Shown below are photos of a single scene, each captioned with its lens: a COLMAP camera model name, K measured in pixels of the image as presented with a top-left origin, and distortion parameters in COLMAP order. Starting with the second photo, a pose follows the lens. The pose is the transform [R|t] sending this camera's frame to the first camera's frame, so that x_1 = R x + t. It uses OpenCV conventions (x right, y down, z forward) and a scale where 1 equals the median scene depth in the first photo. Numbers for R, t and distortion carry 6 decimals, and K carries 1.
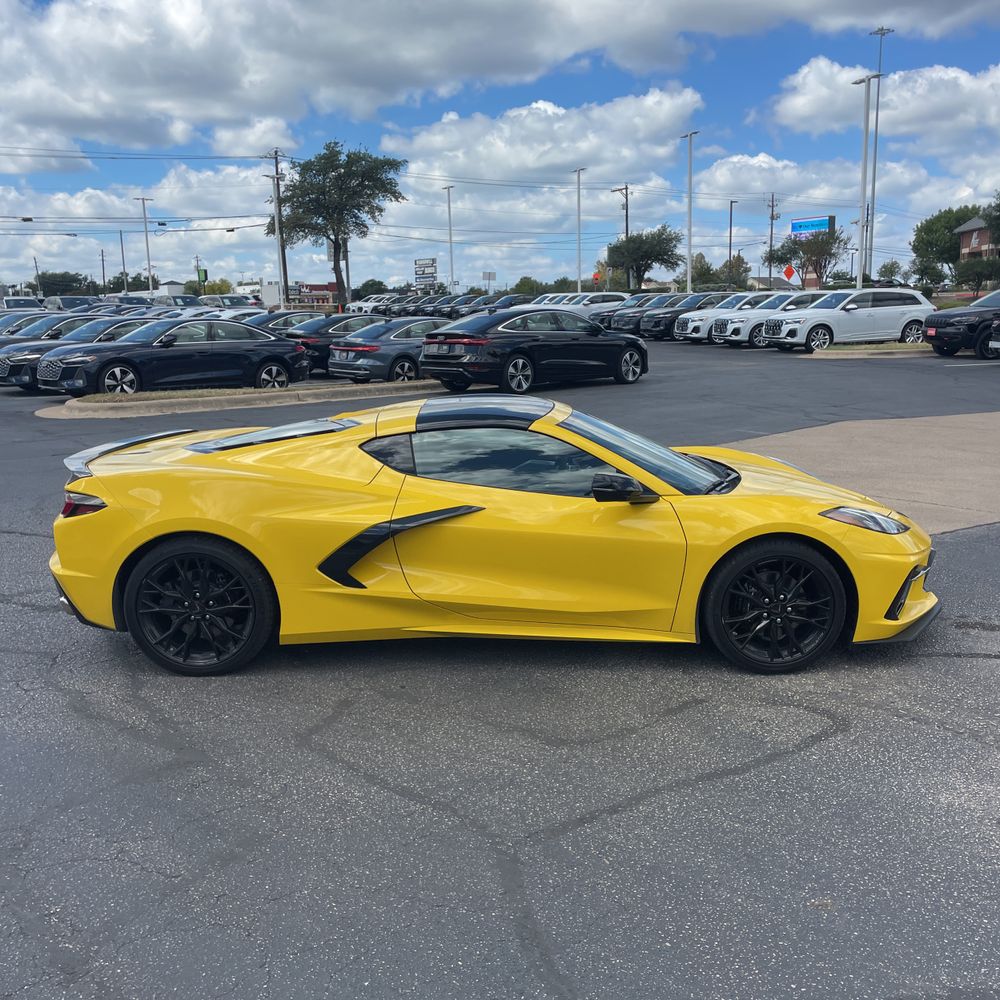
lens RADIAL K [[1022.3, 0, 493.1], [0, 1022.3, 509.8], [0, 0, 1]] dist [0.011557, 0.000000]
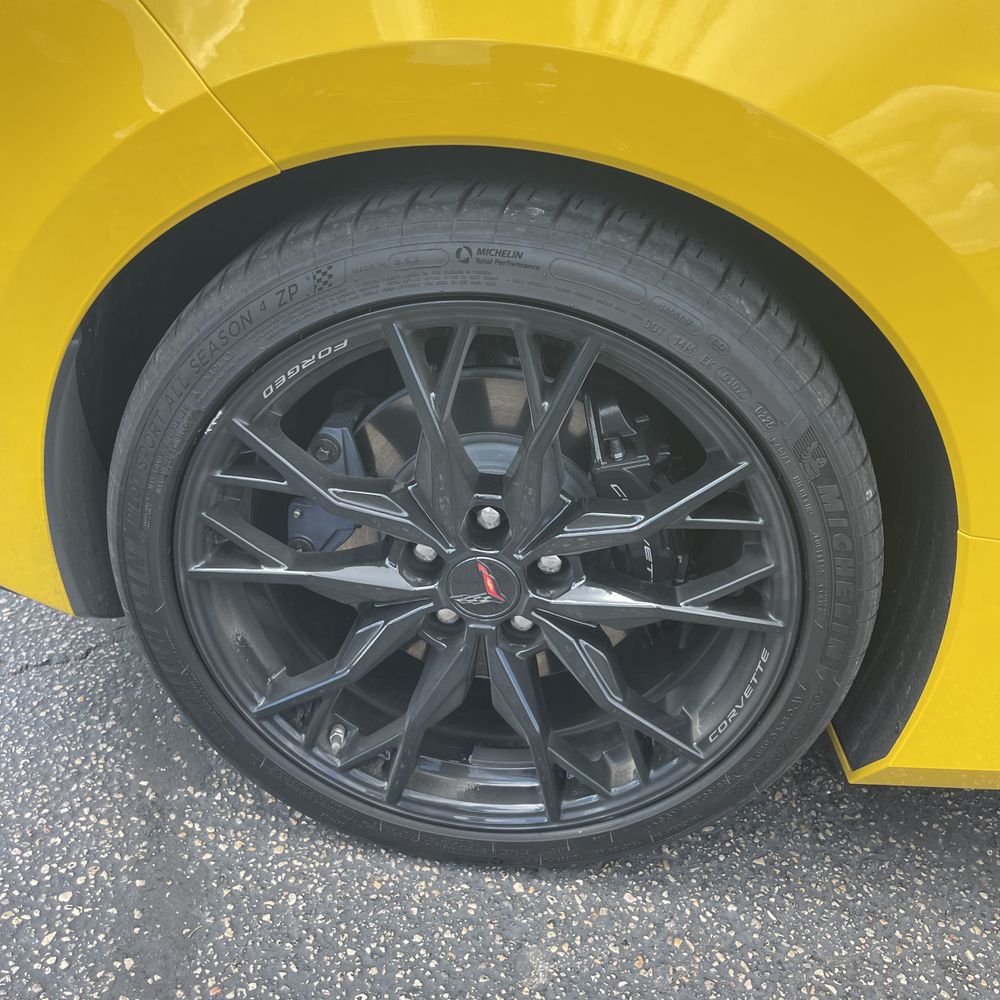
lens RADIAL K [[1022.3, 0, 483.0], [0, 1022.3, 479.4], [0, 0, 1]] dist [0.011557, 0.000000]
pose [[0.991286, 0.121557, -0.050757, -0.064090], [-0.102190, 0.952766, 0.285997, 0.005132], [0.083125, -0.278318, 0.956885, 0.187379]]
